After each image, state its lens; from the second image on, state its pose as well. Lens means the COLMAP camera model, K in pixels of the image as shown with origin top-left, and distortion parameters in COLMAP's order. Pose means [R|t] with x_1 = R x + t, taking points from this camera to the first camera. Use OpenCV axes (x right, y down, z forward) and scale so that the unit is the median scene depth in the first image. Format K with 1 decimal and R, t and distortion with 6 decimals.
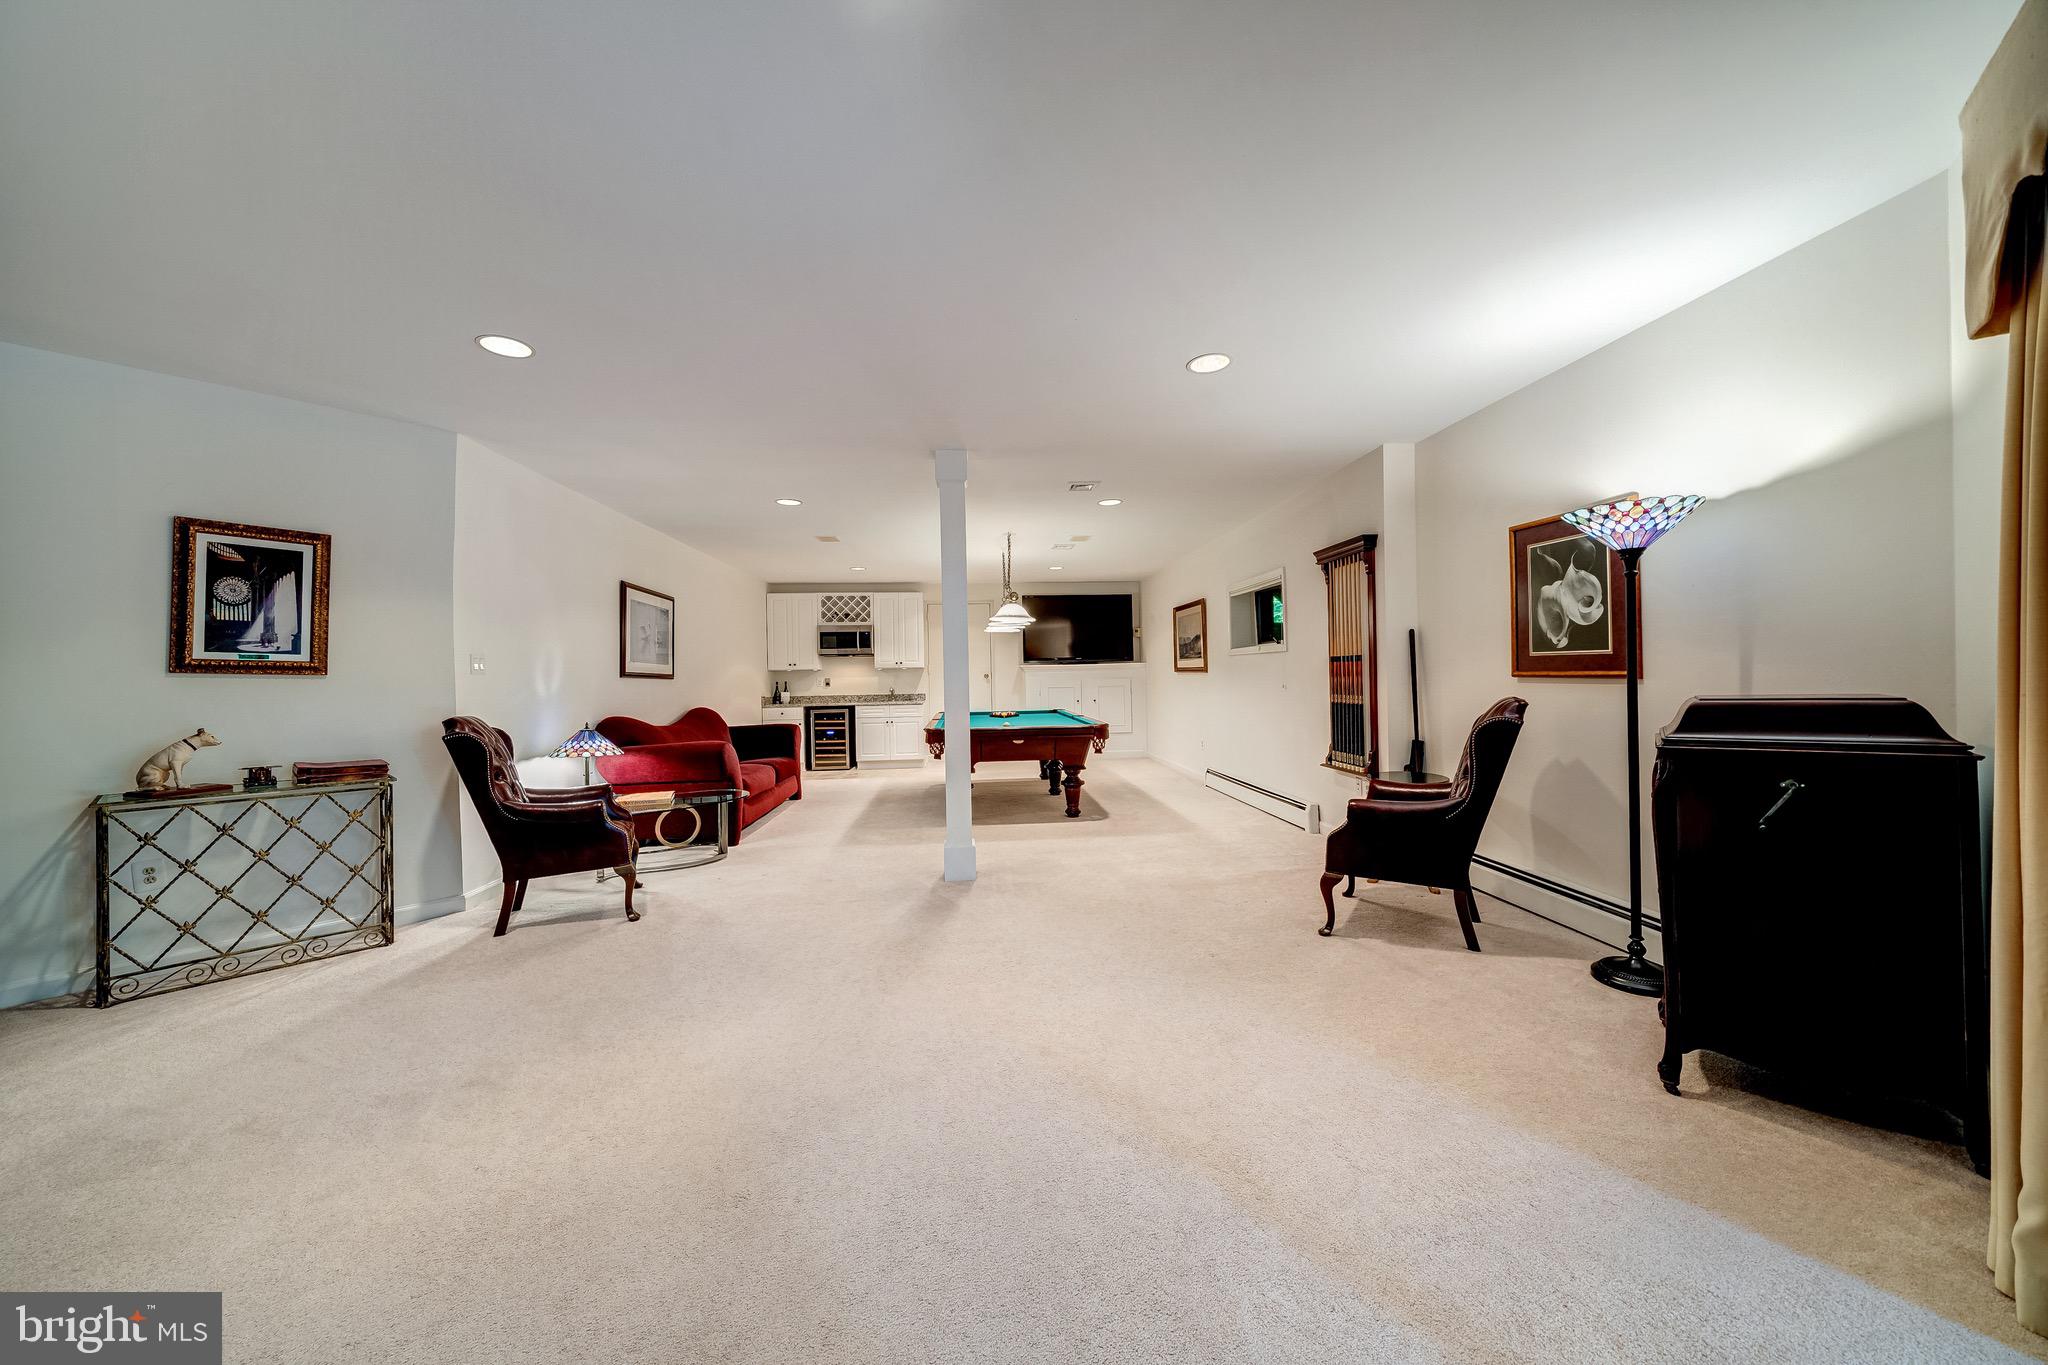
lens RADIAL K [[699.8, 0, 1029.0], [0, 699.8, 680.1], [0, 0, 1]] dist [-0.000221, 0.000065]
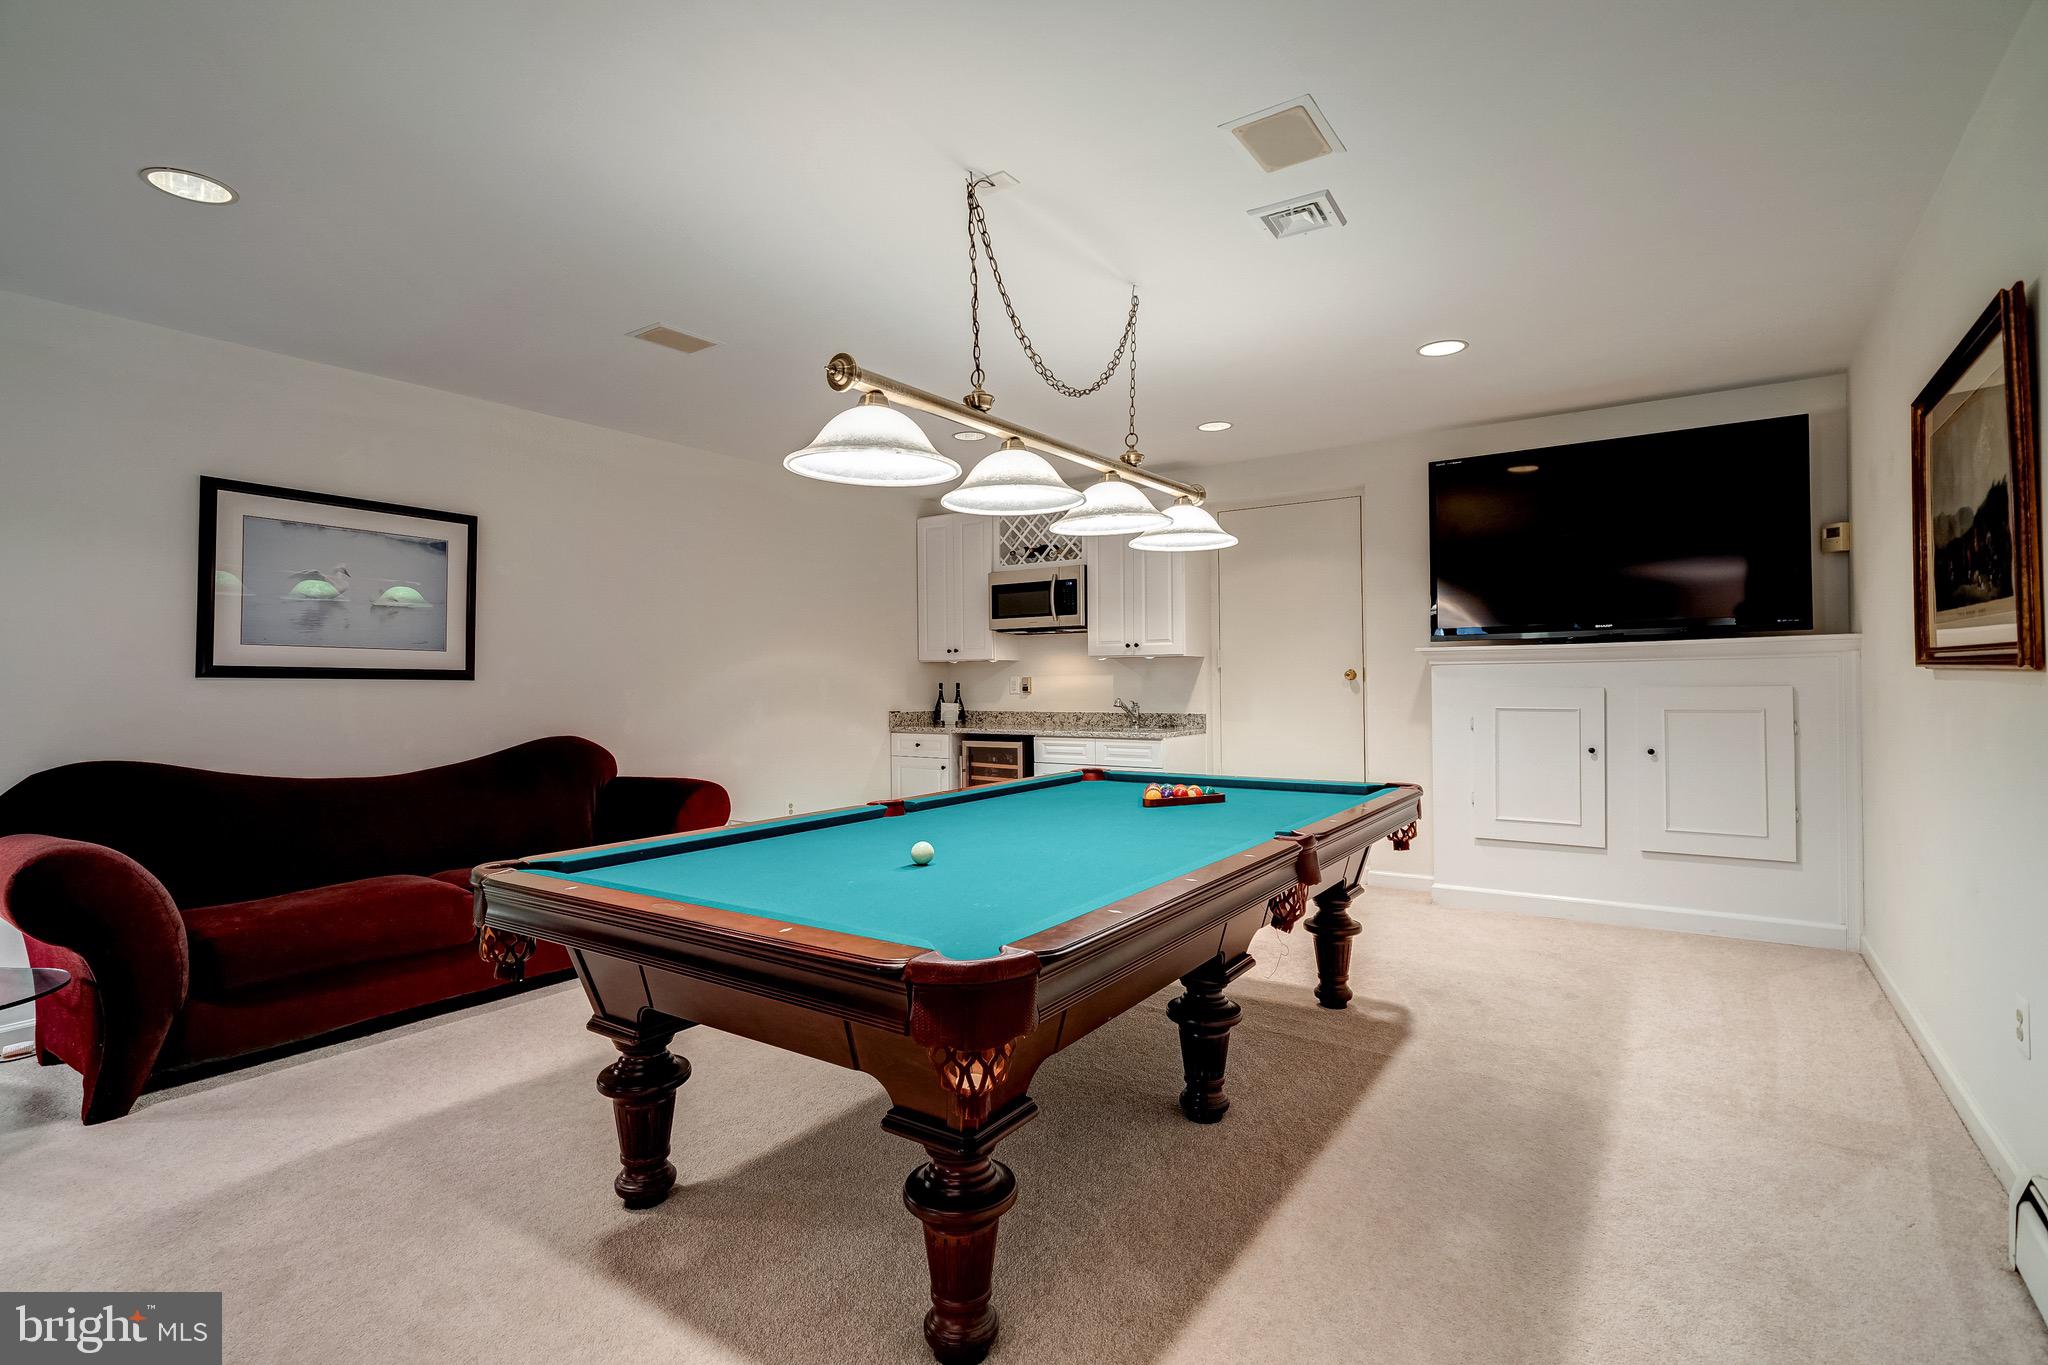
lens RADIAL K [[945.1, 0, 1060.2], [0, 945.1, 678.1], [0, 0, 1]] dist [0.002613, 0.000186]
pose [[0.771385, 0.009562, -0.636297, 0.169178], [-0.008355, 0.999953, 0.004899, -0.005924], [0.636314, 0.001537, 0.771429, 0.503571]]
